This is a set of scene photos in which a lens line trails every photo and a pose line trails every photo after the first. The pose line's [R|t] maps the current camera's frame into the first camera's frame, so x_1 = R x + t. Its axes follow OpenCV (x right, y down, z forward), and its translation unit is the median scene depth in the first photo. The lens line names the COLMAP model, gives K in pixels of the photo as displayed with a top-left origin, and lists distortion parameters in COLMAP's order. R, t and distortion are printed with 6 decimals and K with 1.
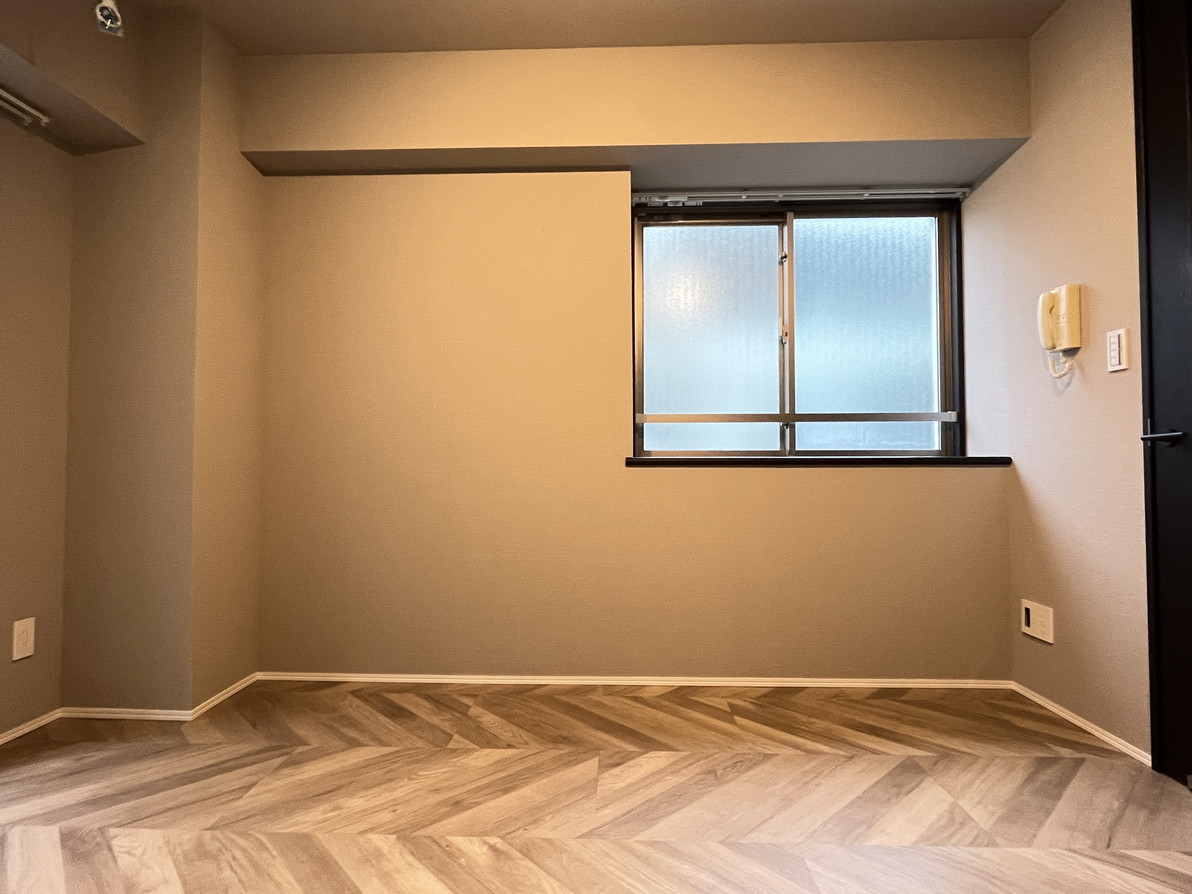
lens RADIAL K [[637.6, 0, 594.9], [0, 637.6, 449.5], [0, 0, 1]] dist [-0.004058, 0.000208]
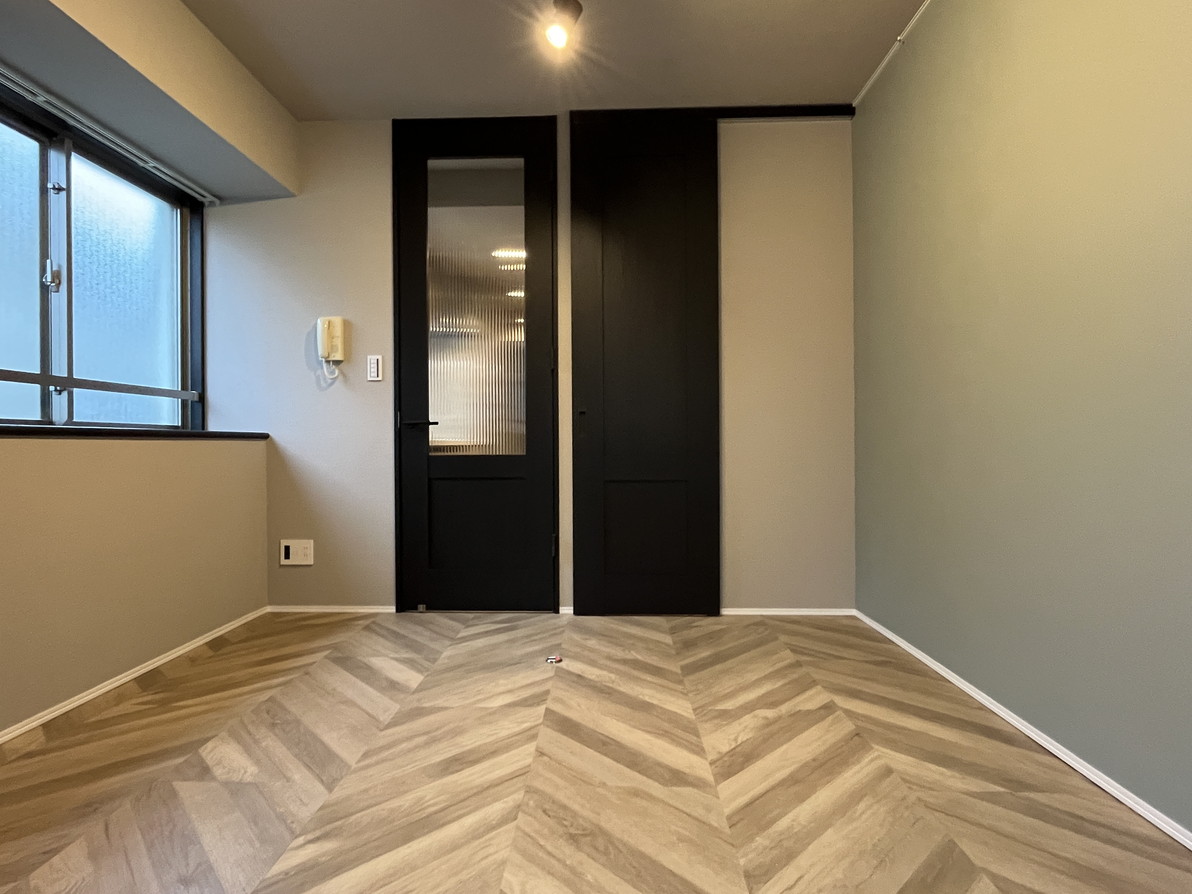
lens RADIAL K [[637.6, 0, 594.5], [0, 637.6, 444.1], [0, 0, 1]] dist [-0.004058, 0.000208]
pose [[-0.008563, -0.001514, 0.999962, -0.613957], [-0.024090, 0.999709, 0.001307, 0.016797], [-0.999673, -0.024078, -0.008597, 0.338259]]
